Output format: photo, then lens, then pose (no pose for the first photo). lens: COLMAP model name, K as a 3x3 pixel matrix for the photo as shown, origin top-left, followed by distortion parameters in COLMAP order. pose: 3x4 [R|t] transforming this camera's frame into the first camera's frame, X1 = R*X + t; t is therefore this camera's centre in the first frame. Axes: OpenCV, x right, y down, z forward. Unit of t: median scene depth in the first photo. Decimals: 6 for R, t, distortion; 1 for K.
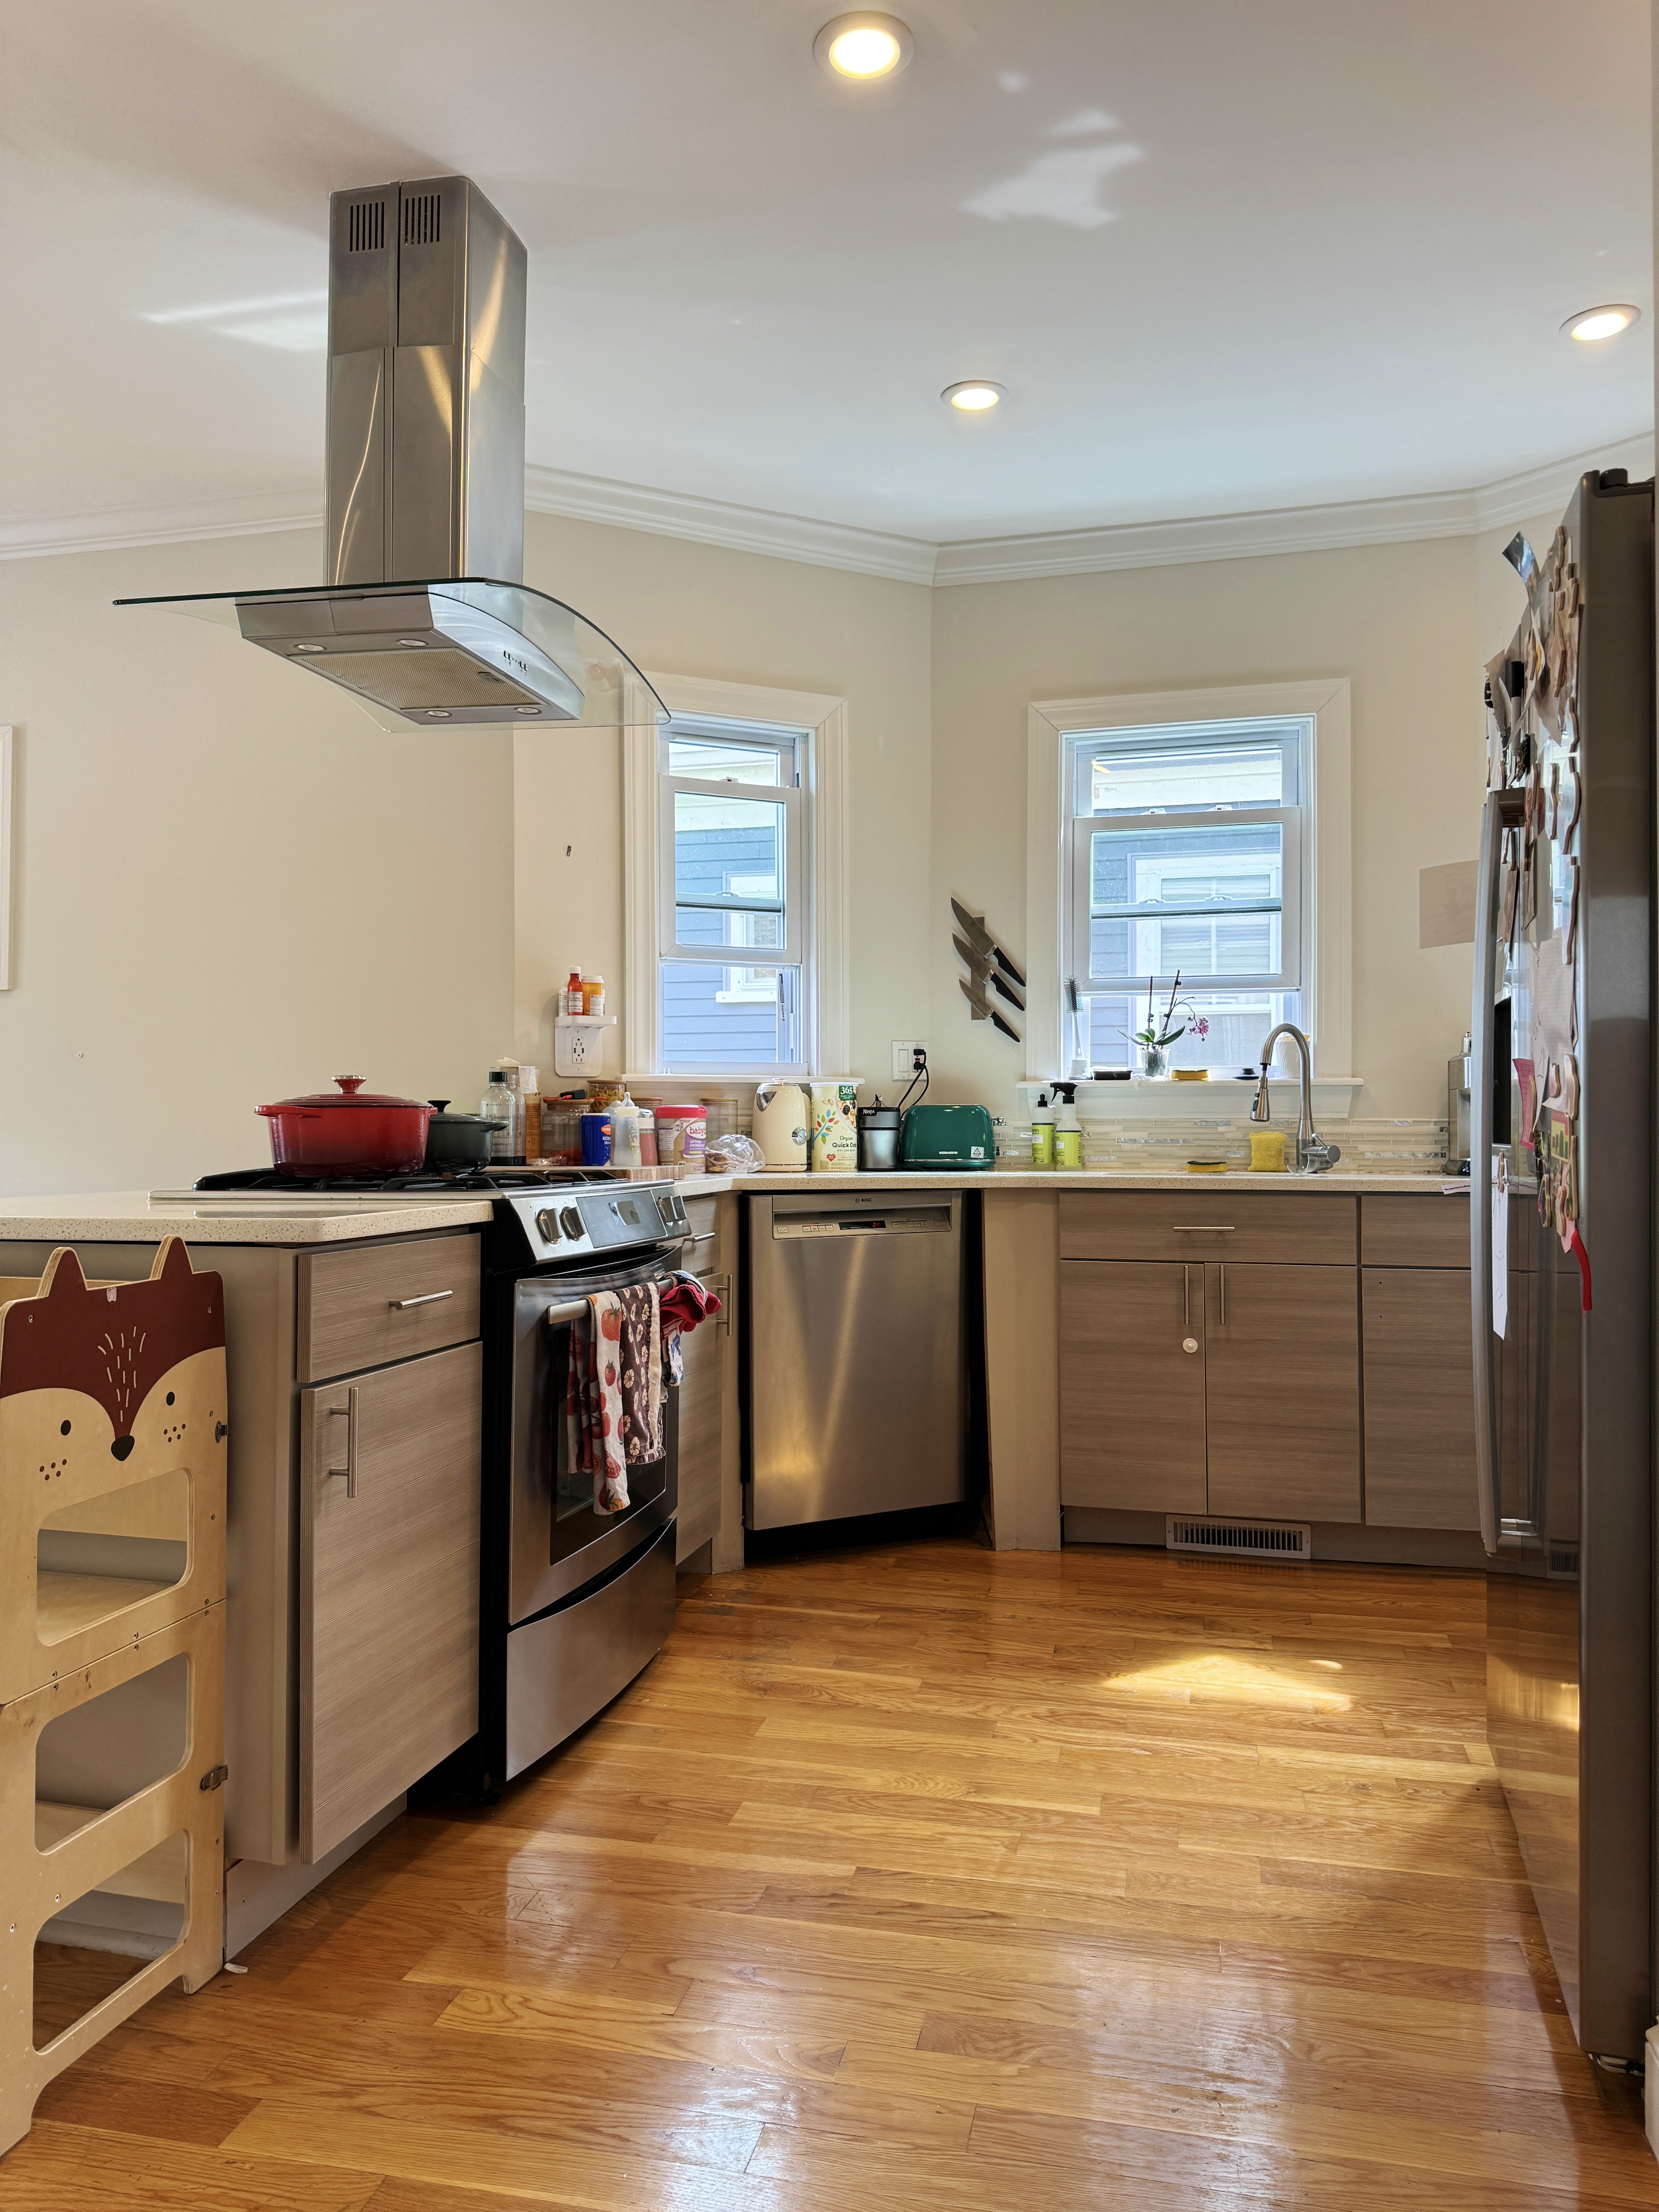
lens RADIAL K [[1534.5, 0, 815.9], [0, 1534.5, 1105.2], [0, 0, 1]] dist [0.035938, -0.049402]
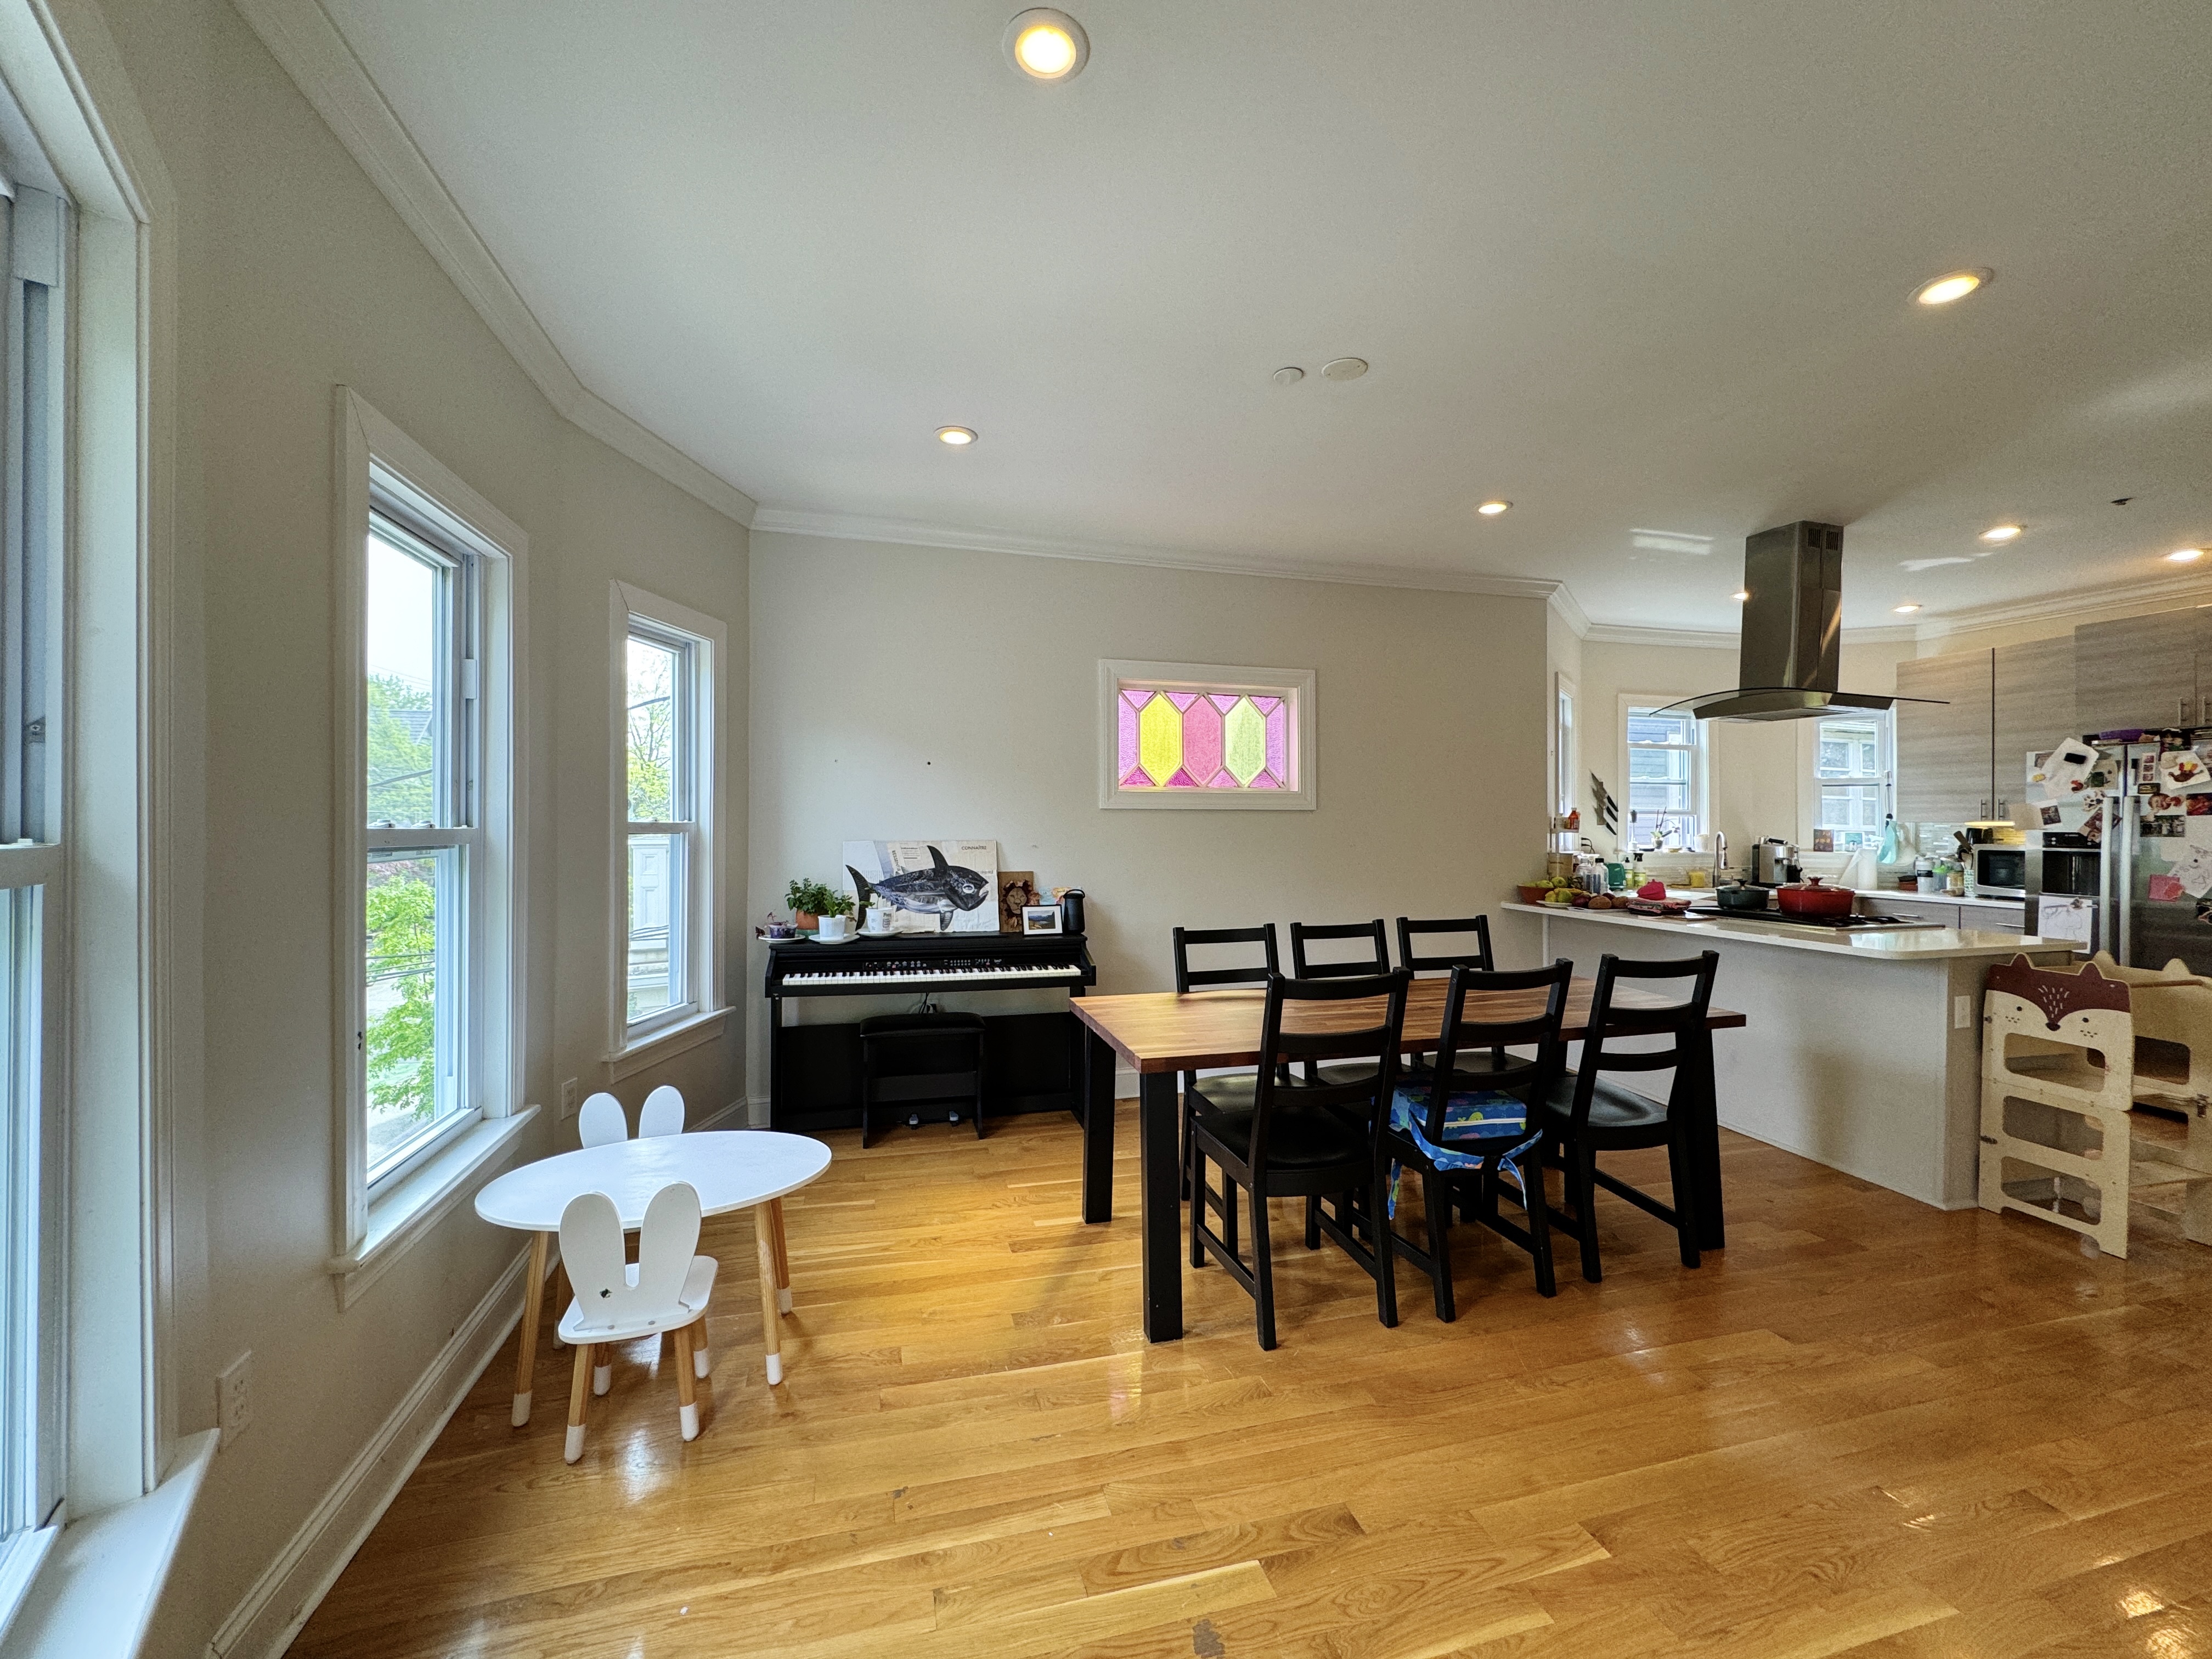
lens RADIAL K [[884.5, 0, 1107.4], [0, 884.5, 829.1], [0, 0, 1]] dist [-0.007880, 0.001236]
pose [[0.877774, 0.001941, 0.479071, -2.066495], [-0.011843, 0.999774, 0.017648, -0.110081], [-0.478928, -0.021165, 0.877599, 0.276805]]
